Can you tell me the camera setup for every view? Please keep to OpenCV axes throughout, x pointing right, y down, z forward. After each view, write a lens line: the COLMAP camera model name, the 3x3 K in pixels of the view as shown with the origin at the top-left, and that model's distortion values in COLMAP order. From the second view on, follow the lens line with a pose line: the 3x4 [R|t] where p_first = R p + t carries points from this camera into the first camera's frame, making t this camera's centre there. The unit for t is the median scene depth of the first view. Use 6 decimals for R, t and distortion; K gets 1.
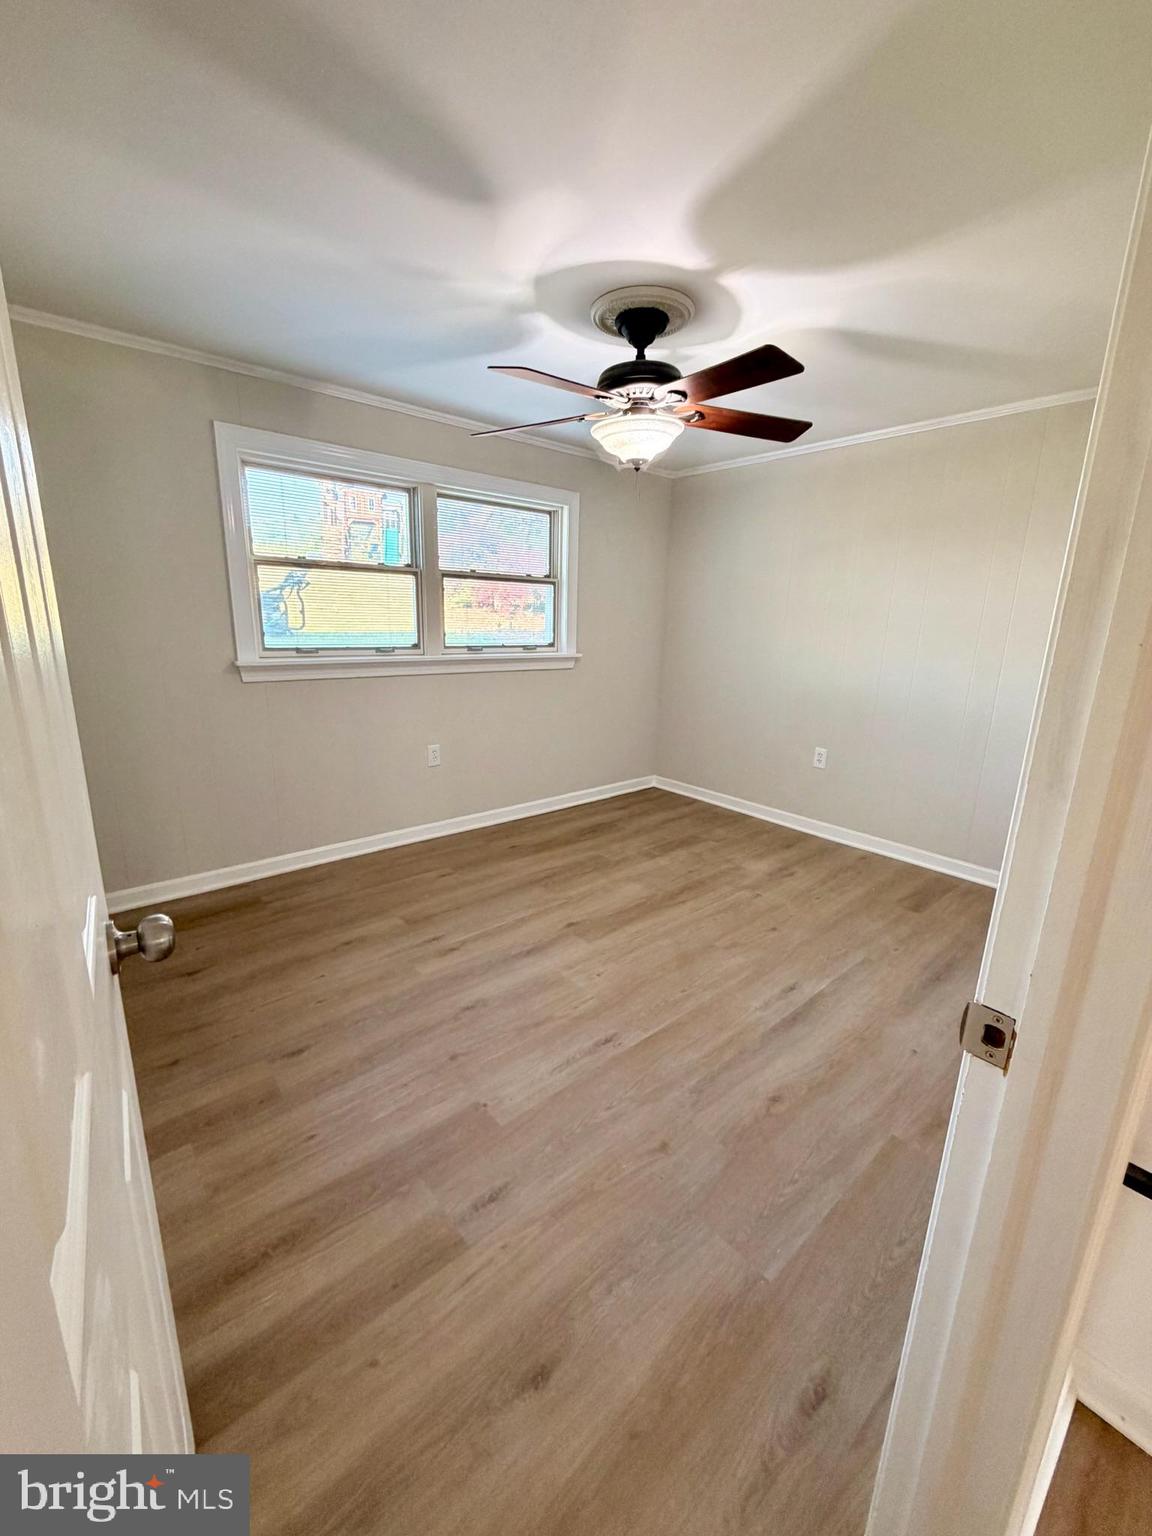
lens RADIAL K [[612.0, 0, 577.3], [0, 612.0, 765.3], [0, 0, 1]] dist [-0.001675, 0.001336]
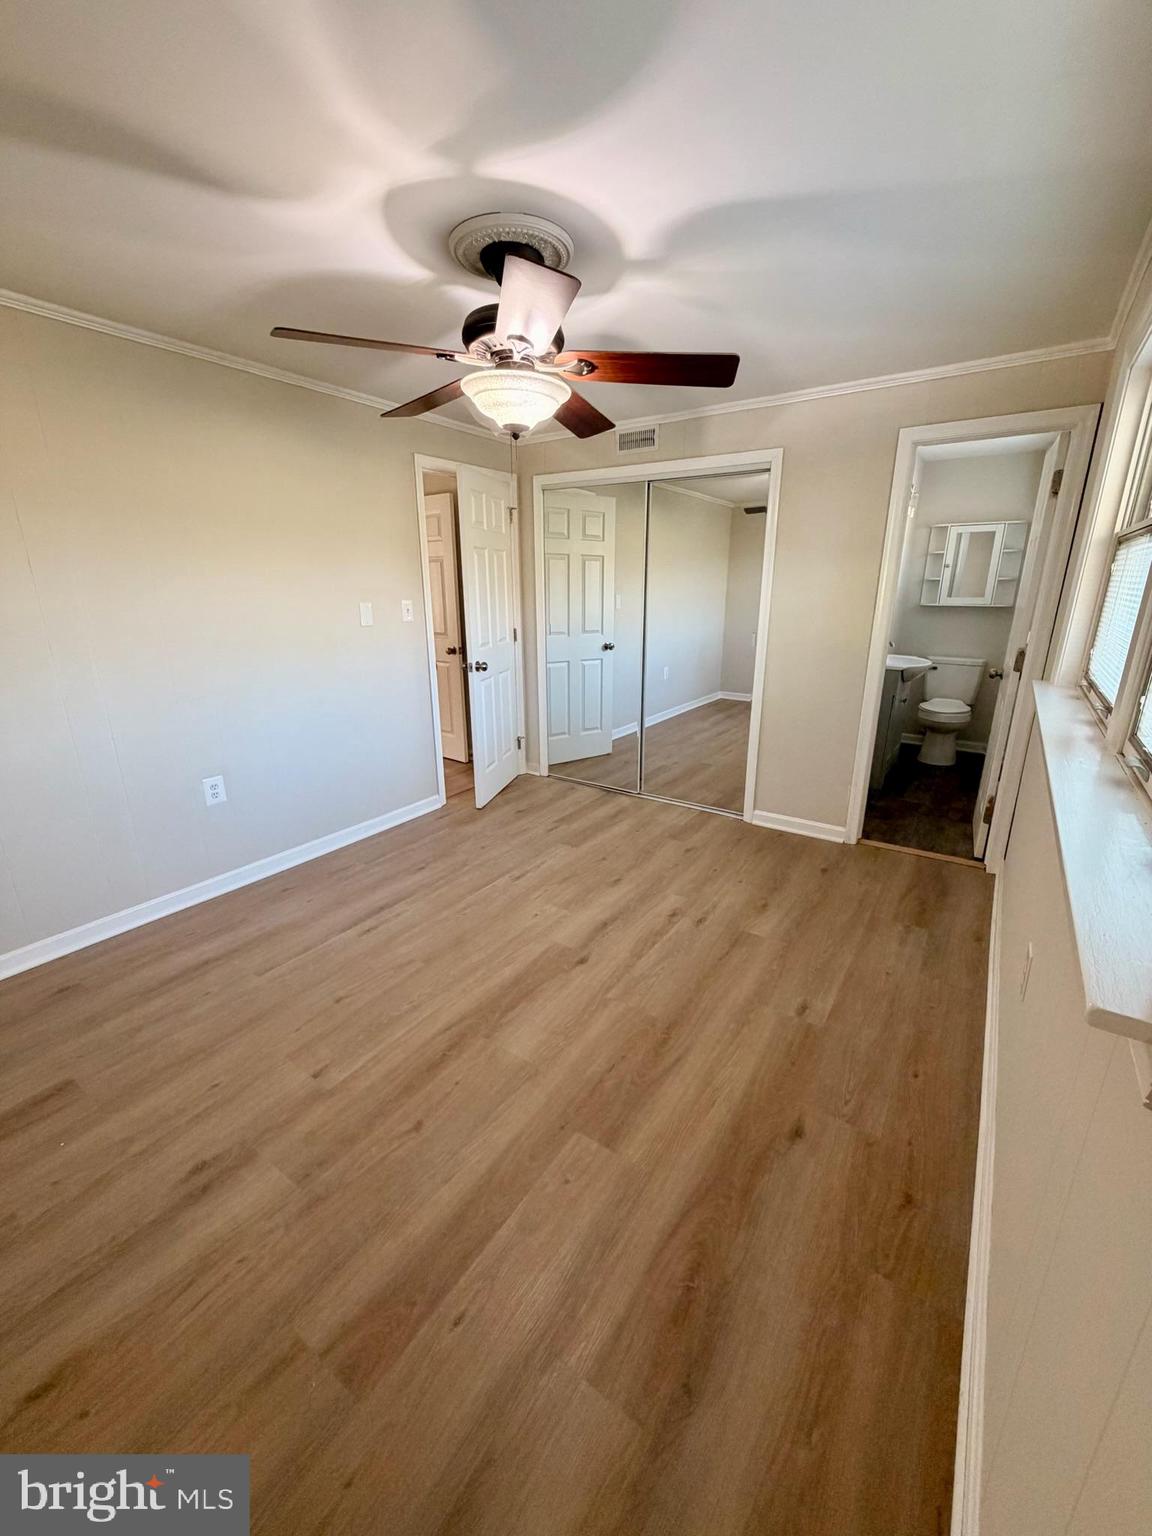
lens RADIAL K [[612.0, 0, 573.2], [0, 612.0, 768.3], [0, 0, 1]] dist [-0.001675, 0.001336]
pose [[-0.966801, 0.054109, -0.249735, 0.221857], [-0.079916, 0.864271, 0.496637, -0.444343], [0.242711, 0.500107, -0.831254, 1.690091]]
